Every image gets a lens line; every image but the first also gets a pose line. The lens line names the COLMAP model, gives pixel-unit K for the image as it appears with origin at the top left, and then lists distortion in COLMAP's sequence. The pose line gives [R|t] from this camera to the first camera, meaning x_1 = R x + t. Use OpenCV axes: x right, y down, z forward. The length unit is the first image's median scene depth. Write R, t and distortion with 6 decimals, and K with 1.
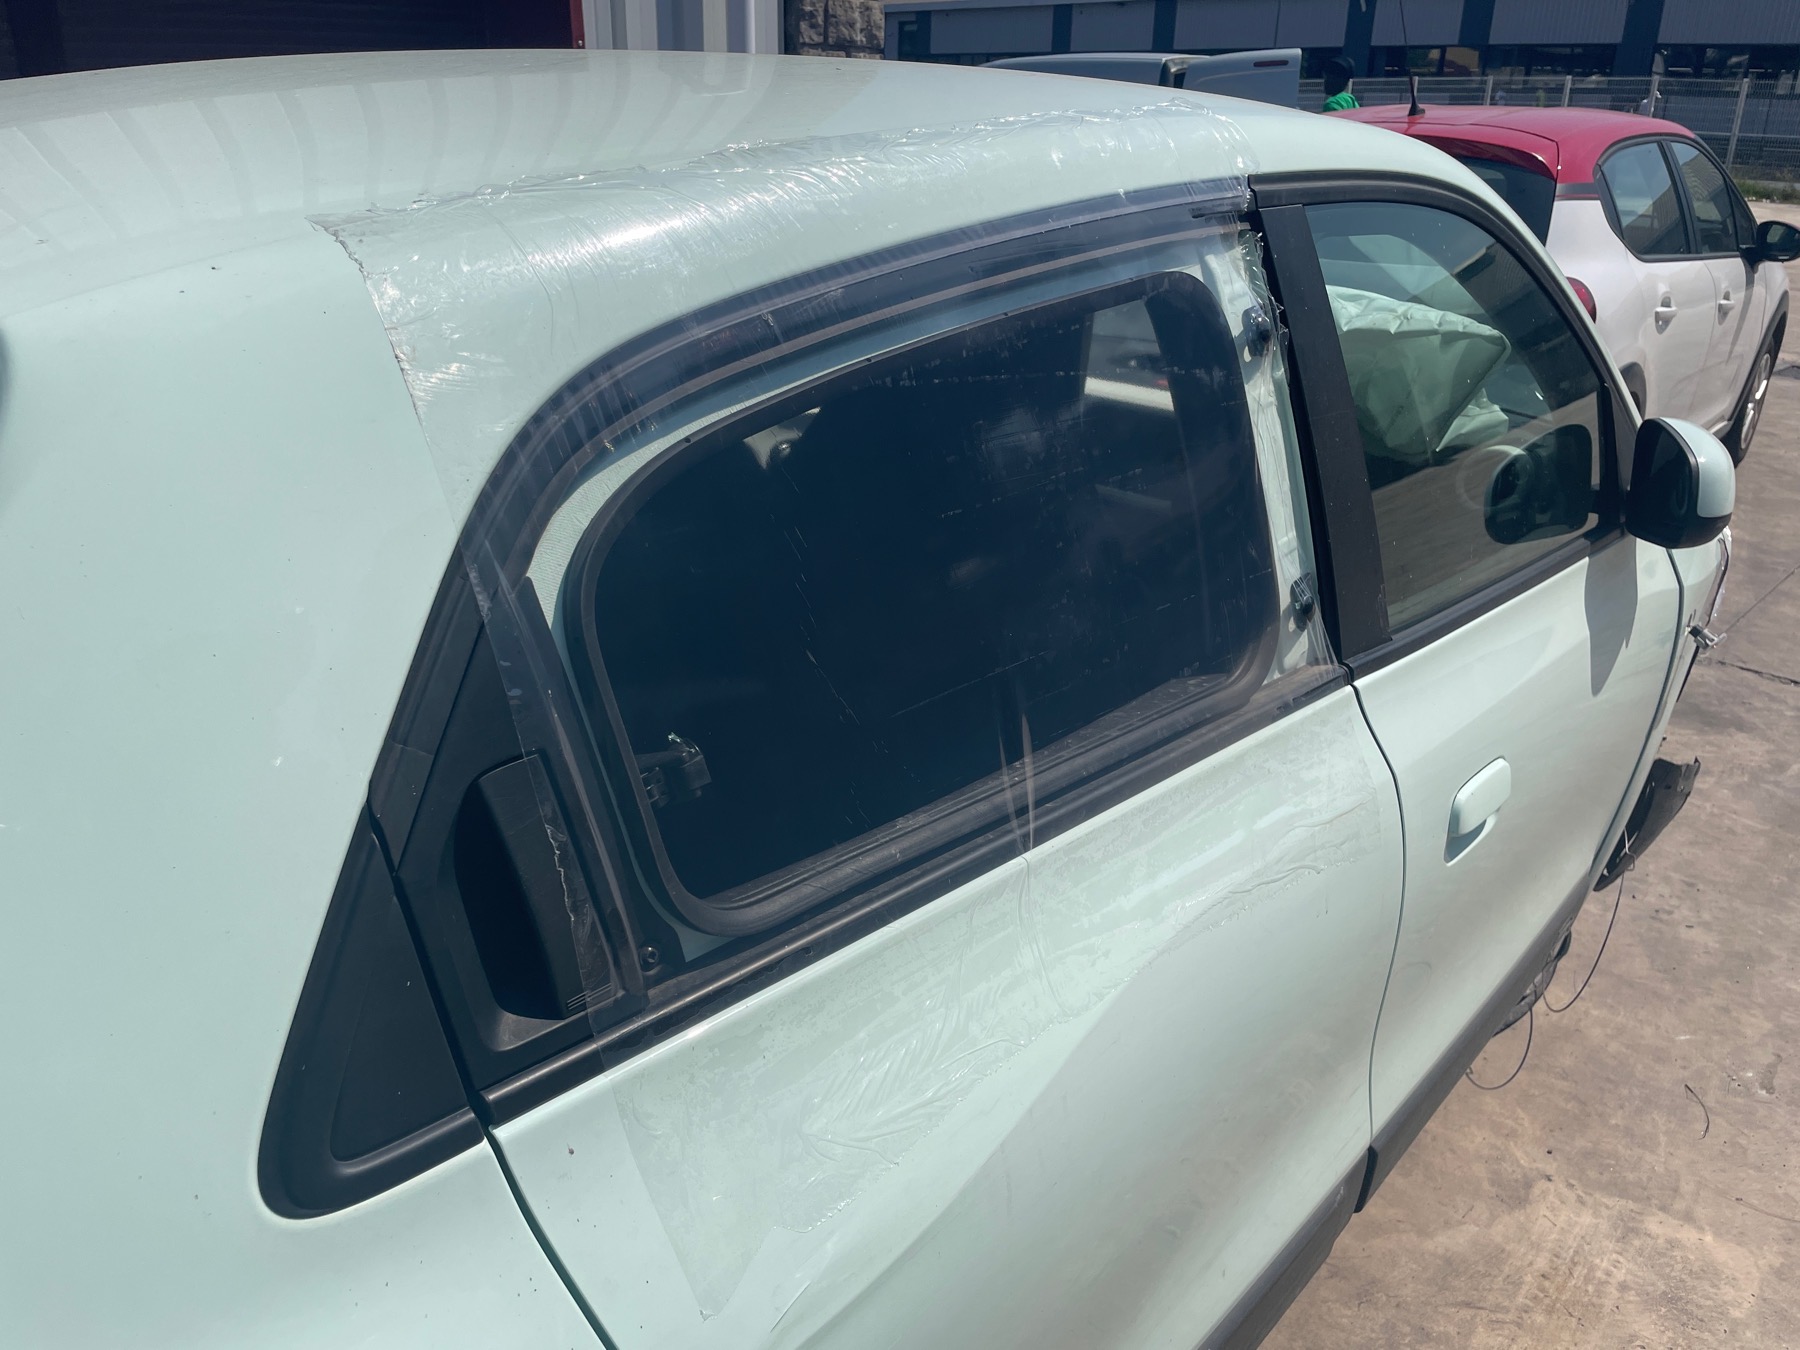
lens RADIAL K [[1356.2, 0, 895.7], [0, 1356.2, 669.7], [0, 0, 1]] dist [0.087320, -0.115163]
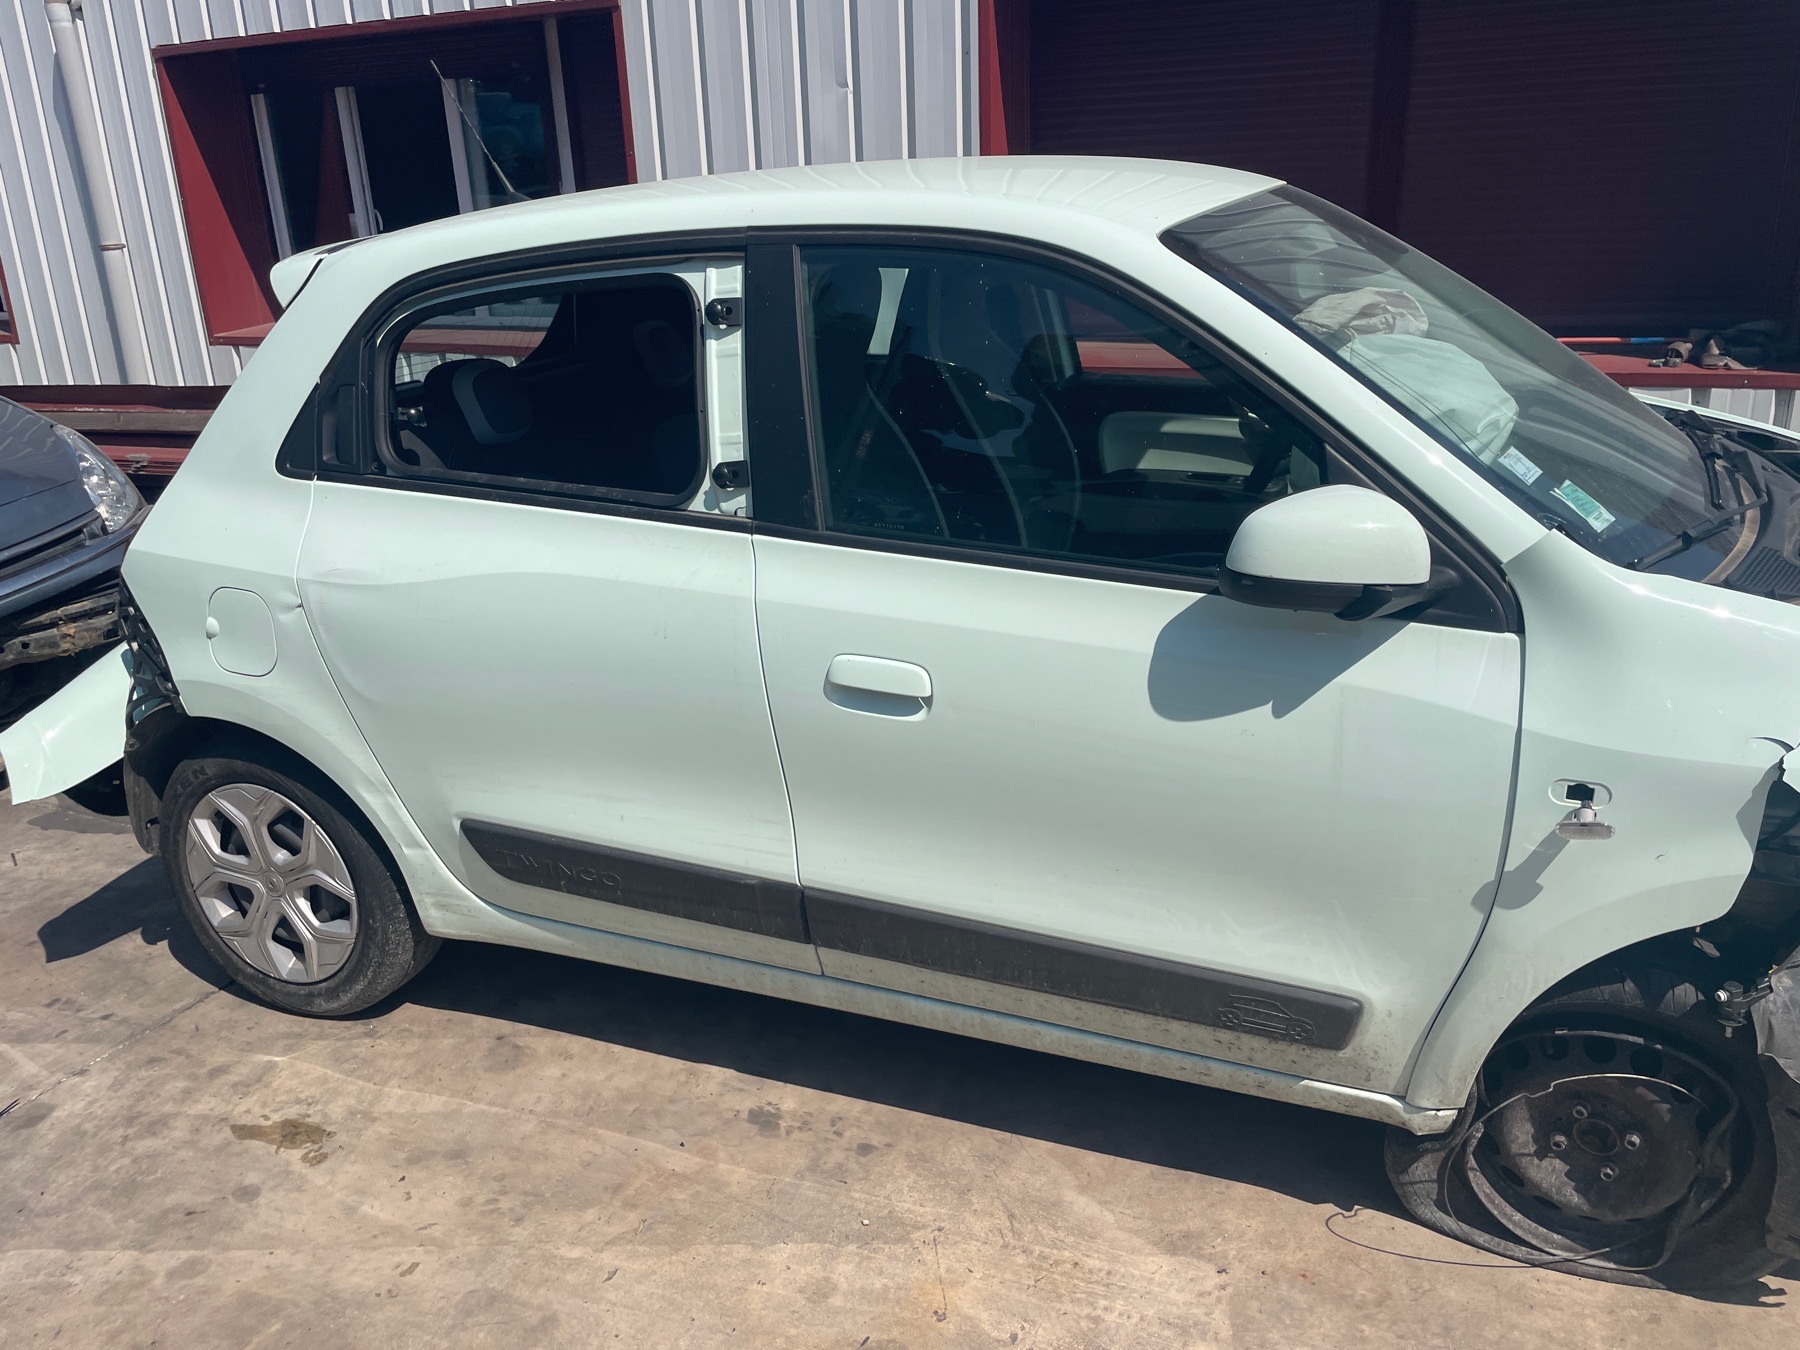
lens RADIAL K [[1361.1, 0, 916.7], [0, 1361.1, 662.8], [0, 0, 1]] dist [0.072177, -0.091208]
pose [[0.324369, 0.285780, -0.901729, 1.130578], [-0.328062, 0.928092, 0.176125, -0.116245], [0.887221, 0.238693, 0.394797, 0.337913]]
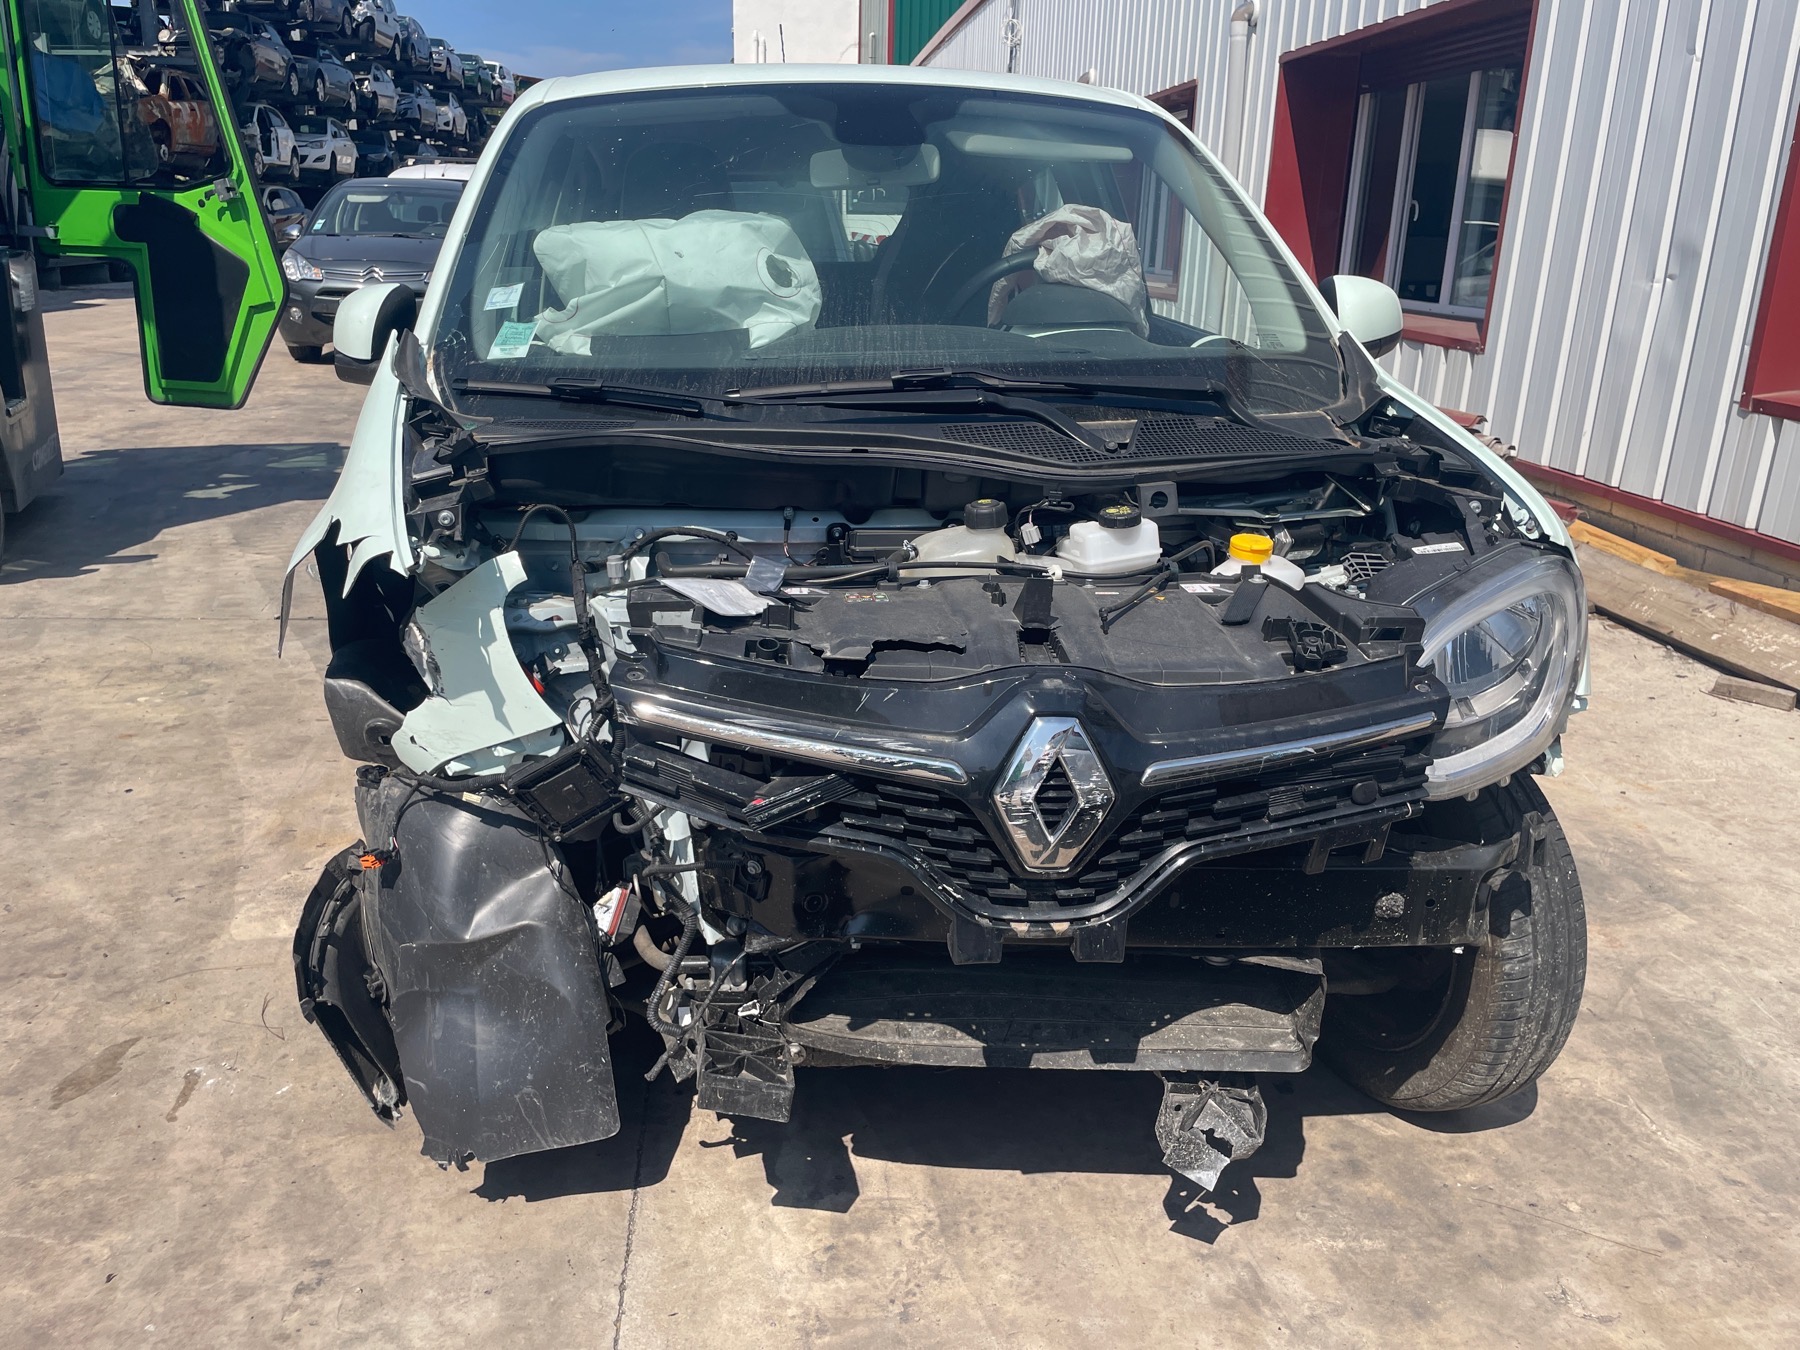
lens RADIAL K [[1351.9, 0, 910.2], [0, 1351.9, 658.4], [0, 0, 1]] dist [0.081877, -0.104580]
pose [[-0.638646, 0.200528, -0.742913, 1.021831], [-0.330779, 0.800157, 0.500334, -0.552494], [0.694778, 0.565276, -0.444687, 1.695130]]
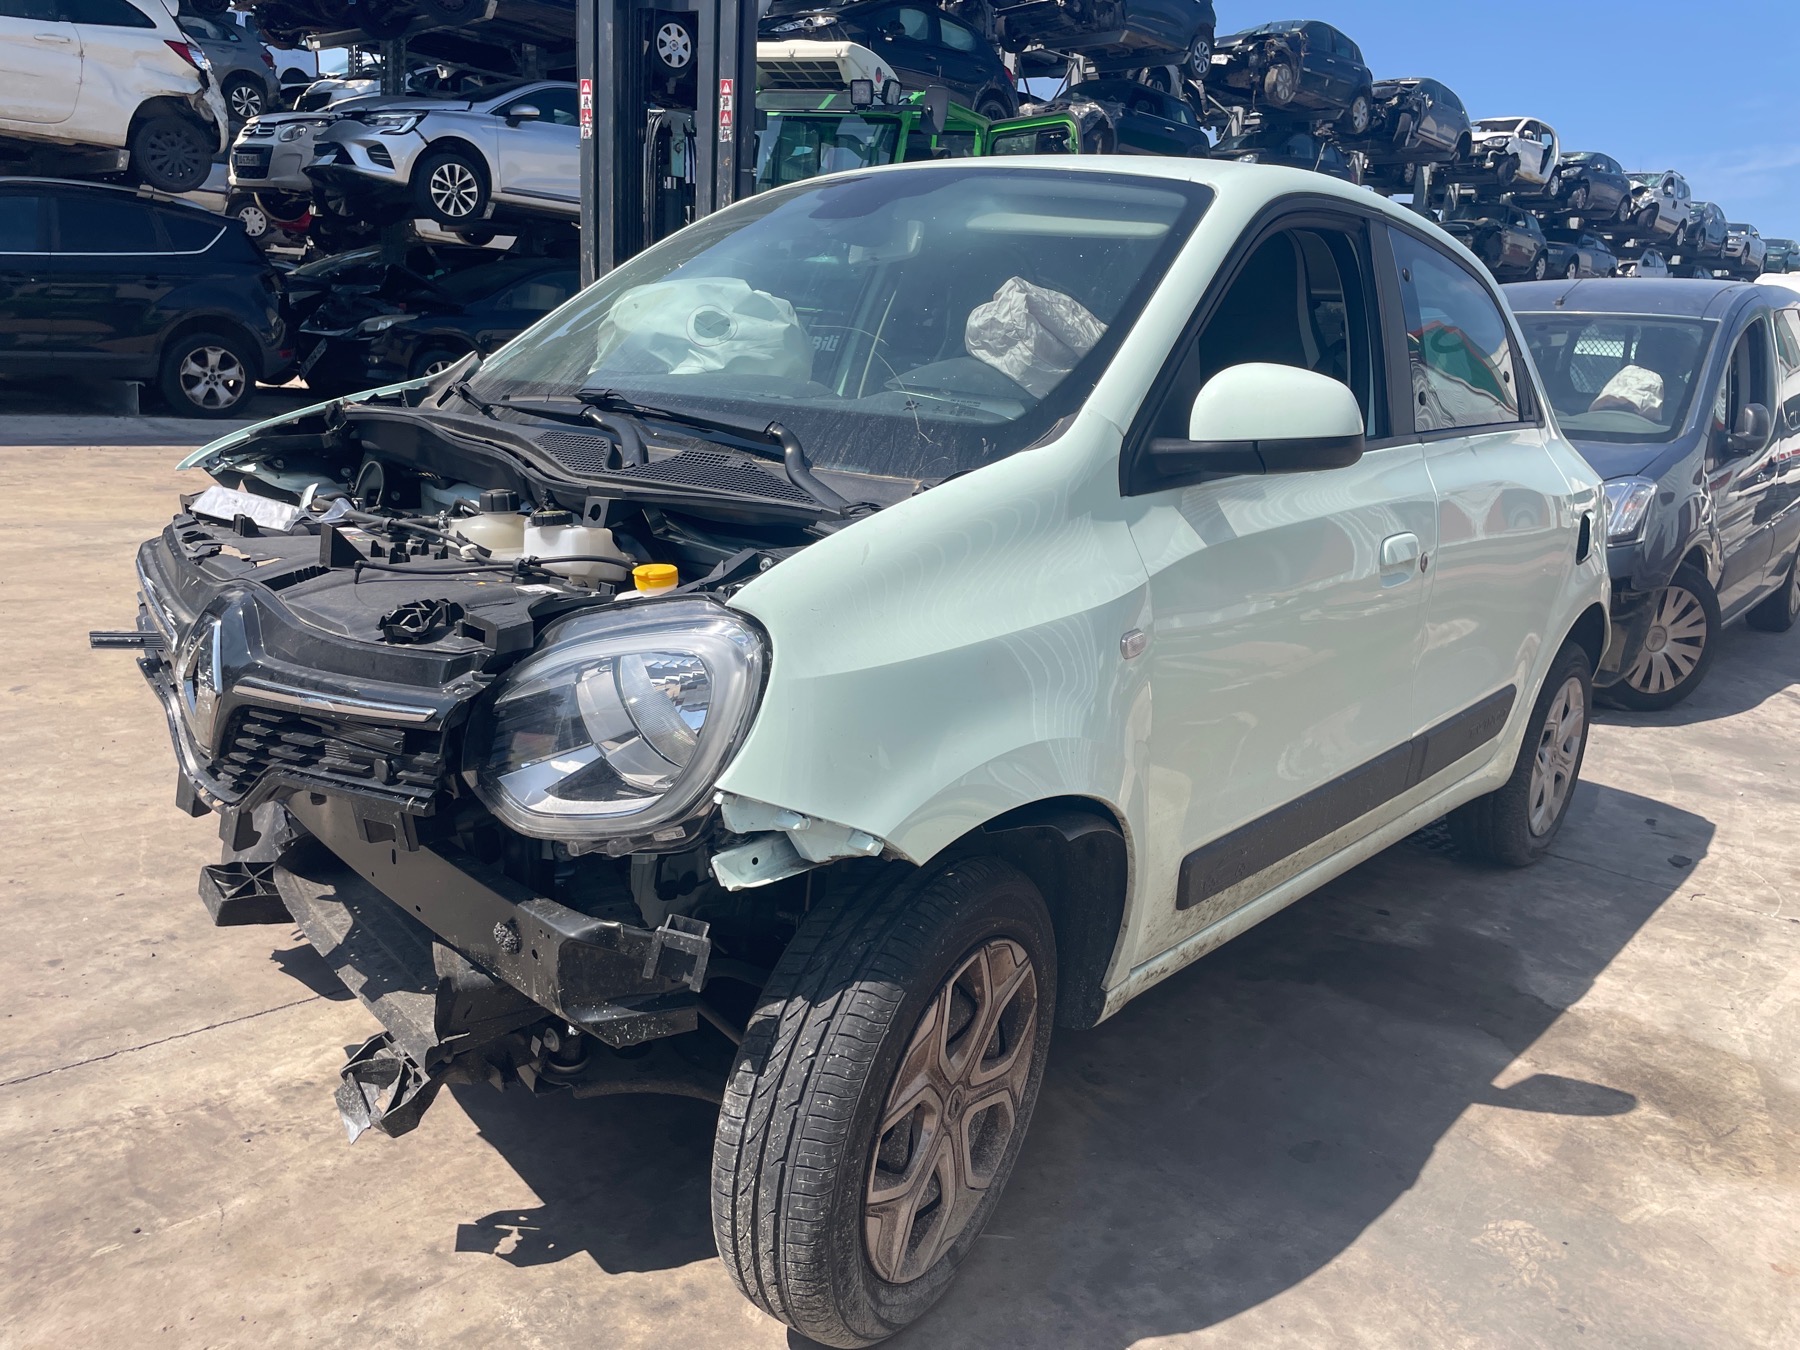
lens RADIAL K [[1356.2, 0, 895.7], [0, 1356.2, 669.7], [0, 0, 1]] dist [0.087320, -0.115163]
pose [[-0.995441, -0.090680, -0.029560, 0.157389], [-0.090565, 0.801487, 0.591114, -0.703434], [-0.029910, 0.591097, -0.806046, 2.102755]]
